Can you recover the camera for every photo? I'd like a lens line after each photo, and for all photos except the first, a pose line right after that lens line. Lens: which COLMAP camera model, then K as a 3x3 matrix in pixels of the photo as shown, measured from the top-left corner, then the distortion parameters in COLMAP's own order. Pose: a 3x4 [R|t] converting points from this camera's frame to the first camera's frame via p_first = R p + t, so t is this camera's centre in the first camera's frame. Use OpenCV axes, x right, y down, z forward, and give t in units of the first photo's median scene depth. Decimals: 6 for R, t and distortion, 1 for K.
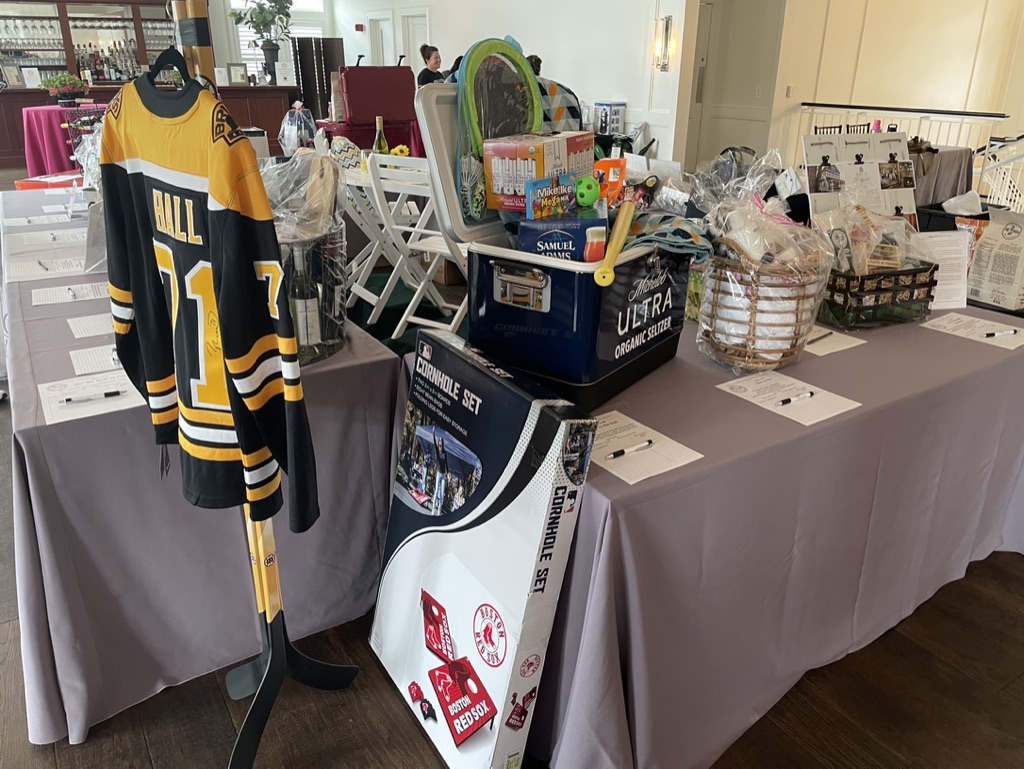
lens RADIAL K [[778.3, 0, 521.3], [0, 778.3, 374.9], [0, 0, 1]] dist [0.091627, -0.113916]
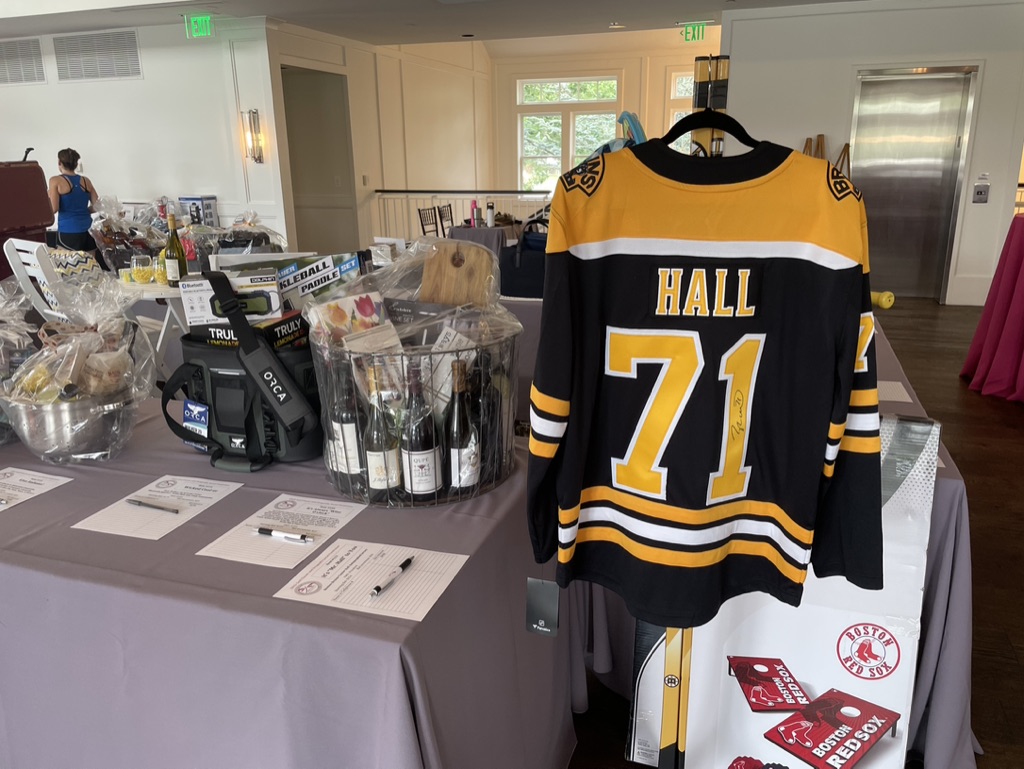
lens RADIAL K [[780.0, 0, 516.7], [0, 780.0, 373.2], [0, 0, 1]] dist [0.105038, -0.140466]
pose [[0.777653, -0.187932, 0.599947, -0.684419], [0.254162, 0.966796, -0.026600, -0.084215], [-0.575028, 0.173169, 0.799597, 0.249536]]
